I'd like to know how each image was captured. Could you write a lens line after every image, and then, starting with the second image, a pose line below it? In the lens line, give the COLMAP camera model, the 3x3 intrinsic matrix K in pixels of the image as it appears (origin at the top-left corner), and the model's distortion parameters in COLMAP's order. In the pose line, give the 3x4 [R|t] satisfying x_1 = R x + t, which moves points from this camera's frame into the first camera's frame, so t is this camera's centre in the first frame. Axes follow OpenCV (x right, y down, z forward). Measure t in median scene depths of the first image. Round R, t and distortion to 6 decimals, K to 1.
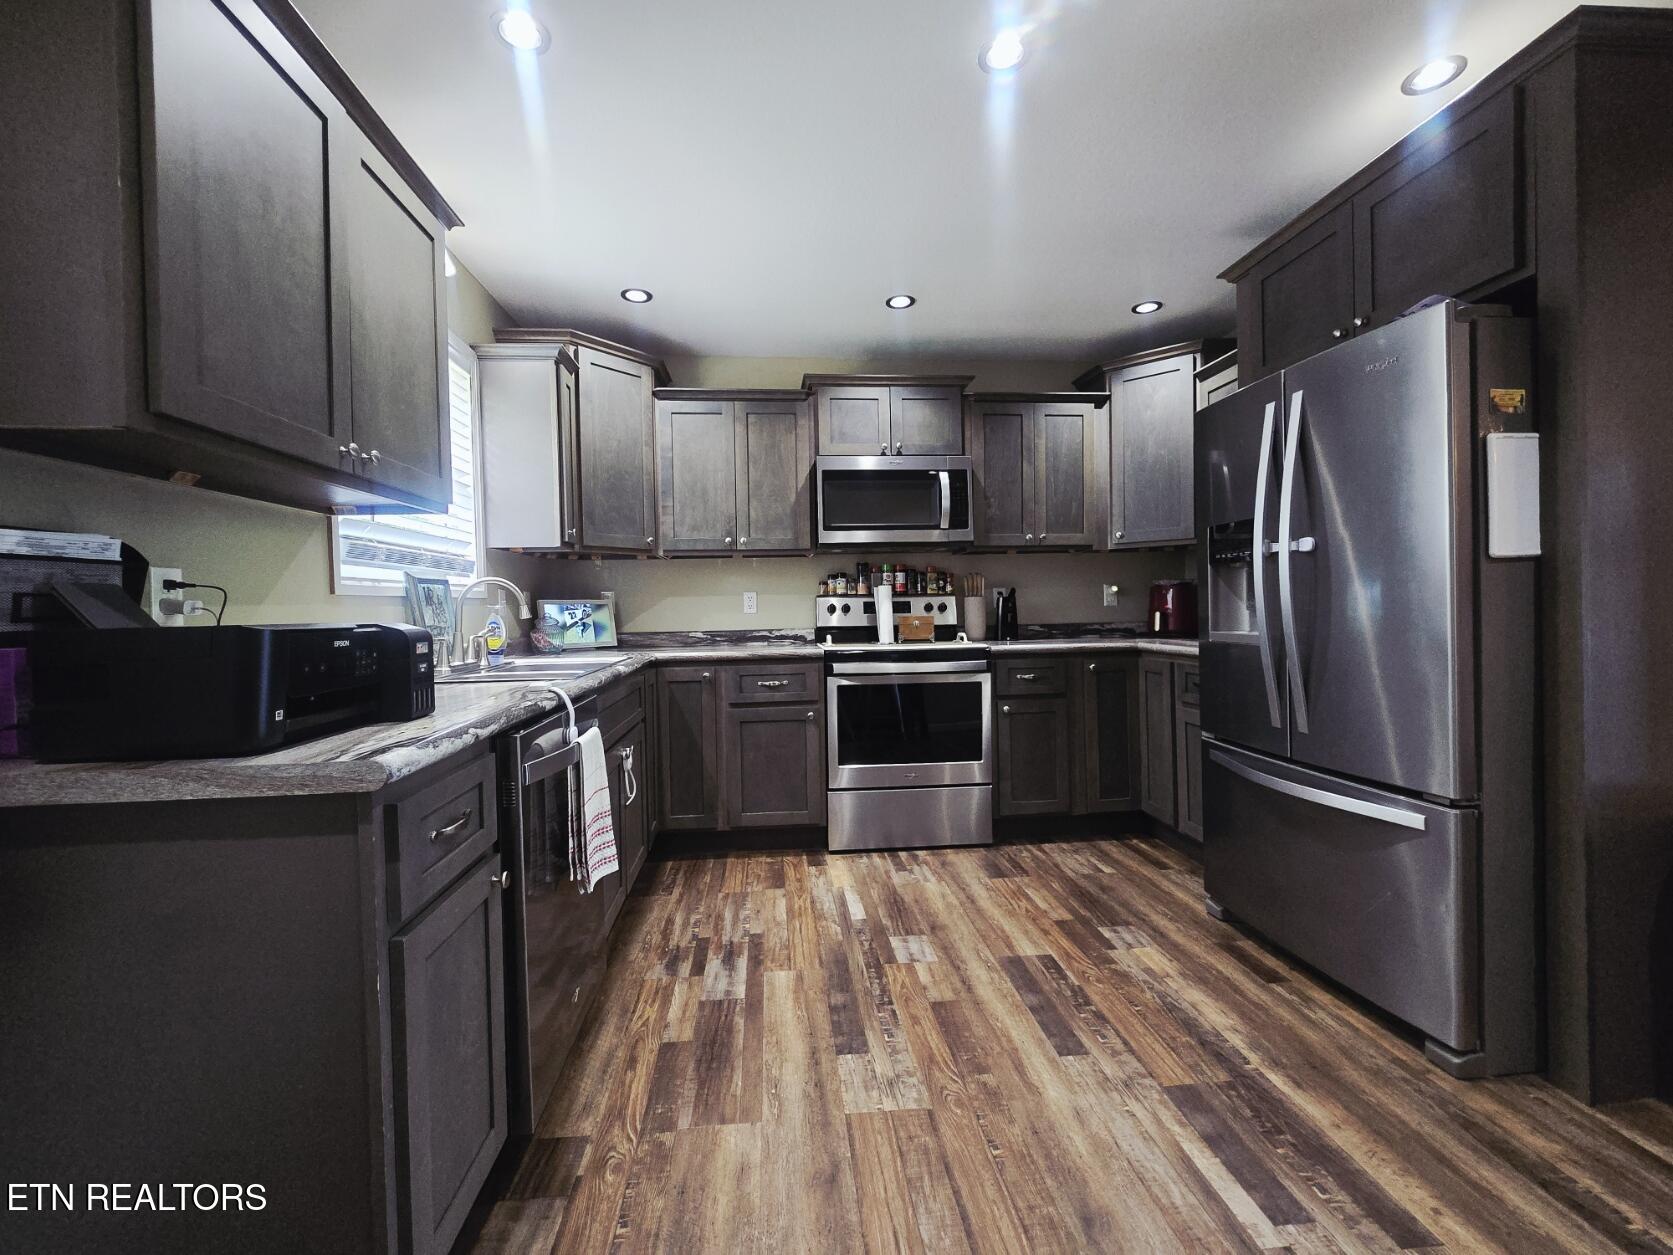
lens RADIAL K [[685.2, 0, 828.8], [0, 685.2, 622.6], [0, 0, 1]] dist [-0.003293, -0.000069]
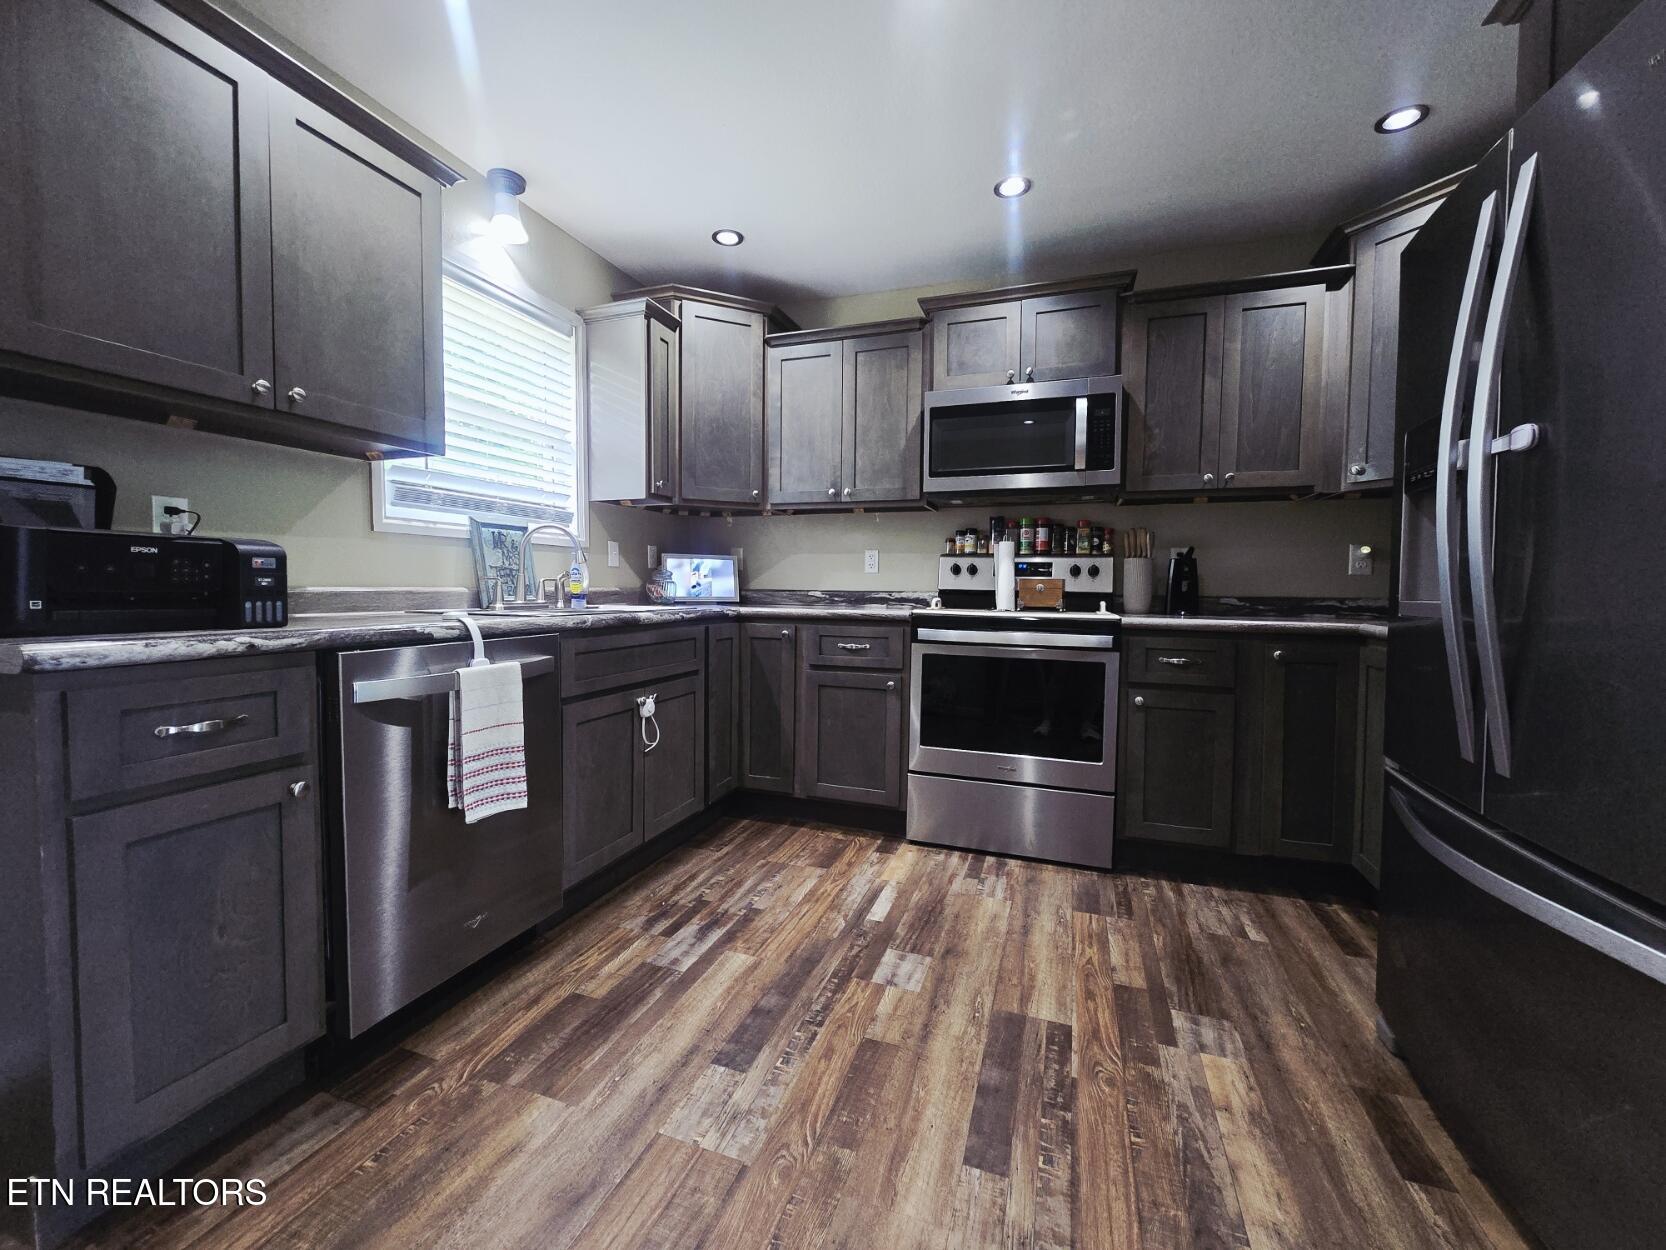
lens RADIAL K [[682.3, 0, 826.4], [0, 682.3, 619.8], [0, 0, 1]] dist [-0.003293, -0.000069]
pose [[0.906476, 0.050464, -0.419232, 0.293042], [-0.038175, 0.998561, 0.037657, 0.023103], [0.420529, -0.018131, 0.907098, 0.181364]]
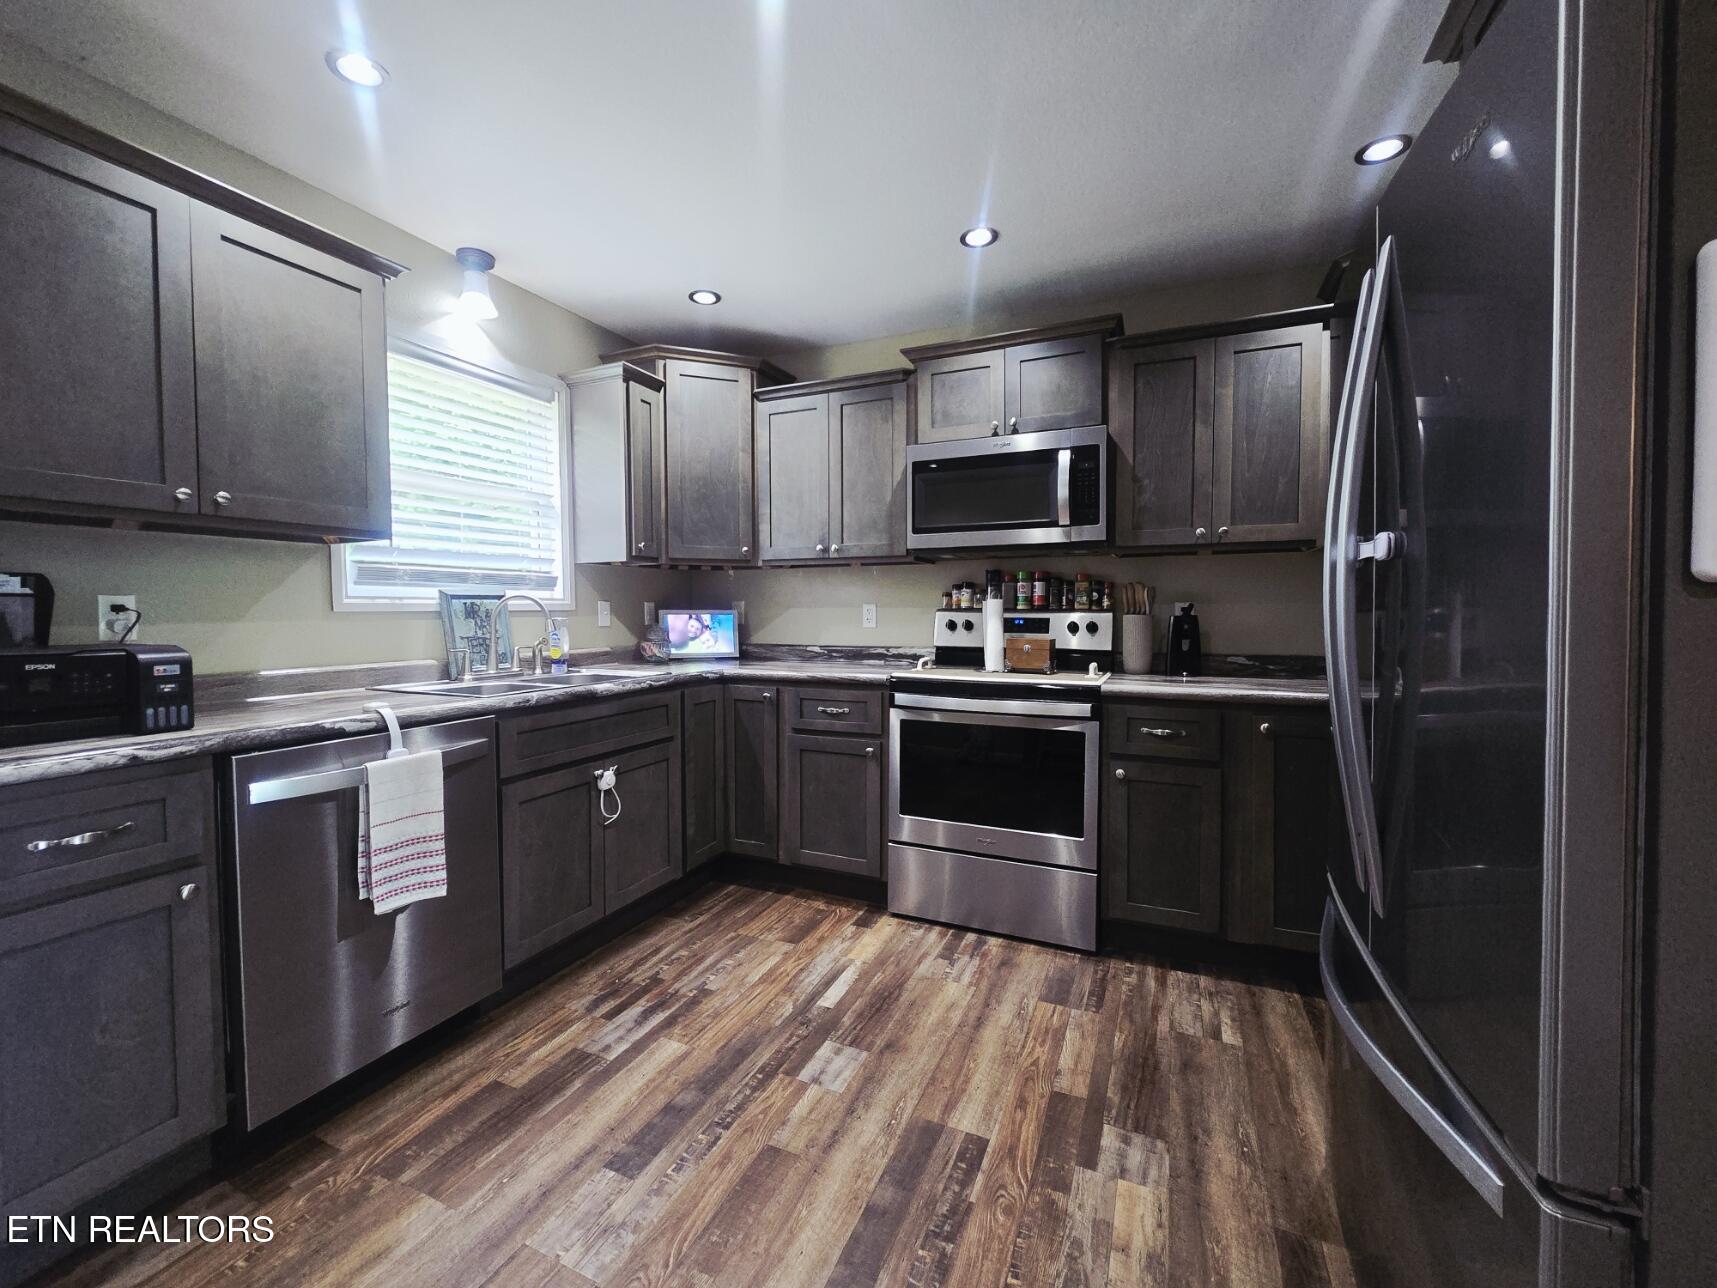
lens RADIAL K [[703.2, 0, 854.2], [0, 703.2, 636.7], [0, 0, 1]] dist [-0.003293, -0.000069]
pose [[0.872112, 0.036520, -0.487942, 0.422705], [-0.026055, 0.999262, 0.028220, -0.035767], [0.488612, -0.011898, 0.872420, 0.247568]]
